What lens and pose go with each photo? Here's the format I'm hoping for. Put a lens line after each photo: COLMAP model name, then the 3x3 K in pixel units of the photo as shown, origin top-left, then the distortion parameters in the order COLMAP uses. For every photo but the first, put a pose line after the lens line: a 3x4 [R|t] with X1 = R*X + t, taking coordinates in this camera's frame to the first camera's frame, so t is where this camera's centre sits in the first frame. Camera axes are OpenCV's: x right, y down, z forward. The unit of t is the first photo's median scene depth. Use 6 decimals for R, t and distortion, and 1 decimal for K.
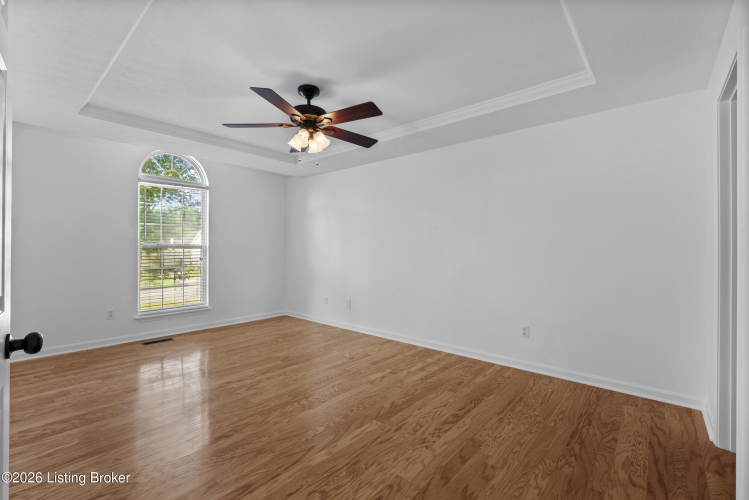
lens RADIAL K [[334.8, 0, 371.9], [0, 334.8, 247.0], [0, 0, 1]] dist [-0.003544, 0.000238]
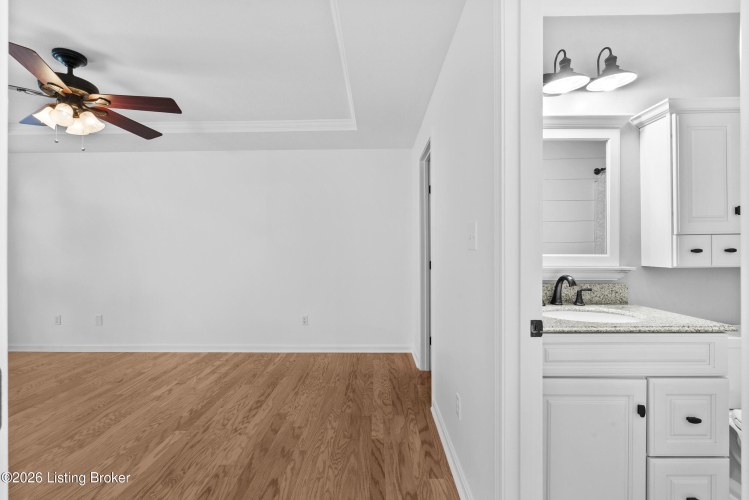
lens RADIAL K [[334.8, 0, 373.7], [0, 334.8, 248.2], [0, 0, 1]] dist [-0.003544, 0.000238]
pose [[0.763113, -0.003410, 0.646257, -0.158458], [0.003790, 0.999992, 0.000801, -0.004836], [-0.646254, 0.001838, 0.763120, -0.088636]]
